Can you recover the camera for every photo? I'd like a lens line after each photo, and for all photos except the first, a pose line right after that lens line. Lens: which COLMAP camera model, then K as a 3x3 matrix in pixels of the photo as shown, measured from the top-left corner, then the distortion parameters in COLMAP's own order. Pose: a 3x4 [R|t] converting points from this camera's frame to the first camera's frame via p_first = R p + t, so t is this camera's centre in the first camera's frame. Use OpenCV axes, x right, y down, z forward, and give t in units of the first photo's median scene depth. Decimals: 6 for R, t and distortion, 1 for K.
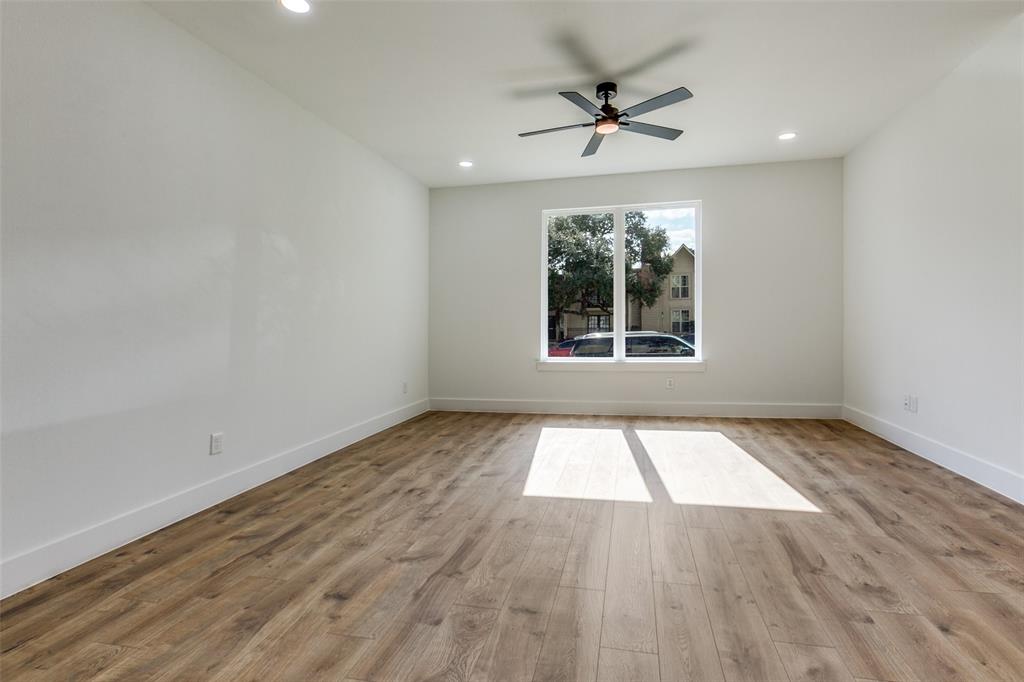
lens RADIAL K [[450.7, 0, 542.0], [0, 450.7, 339.2], [0, 0, 1]] dist [-0.000828, 0.001675]
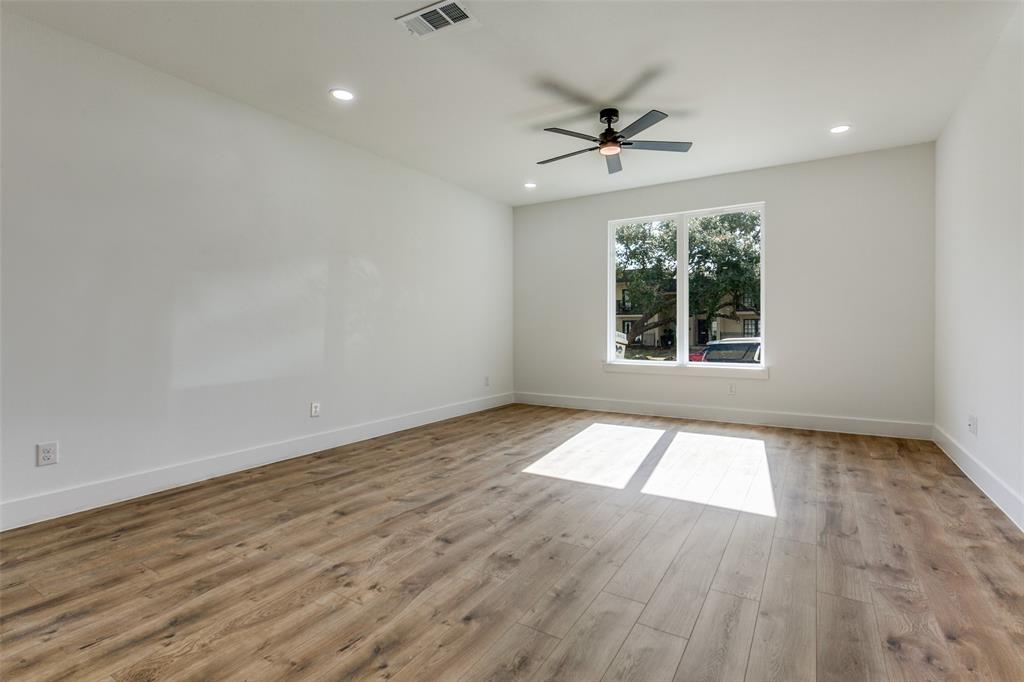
lens RADIAL K [[461.6, 0, 547.0], [0, 461.6, 323.8], [0, 0, 1]] dist [-0.001772, 0.000294]
pose [[0.944209, 0.011006, -0.329164, 0.418148], [-0.024809, 0.998979, -0.037763, 0.007857], [0.328412, 0.043822, 0.943517, -0.124962]]
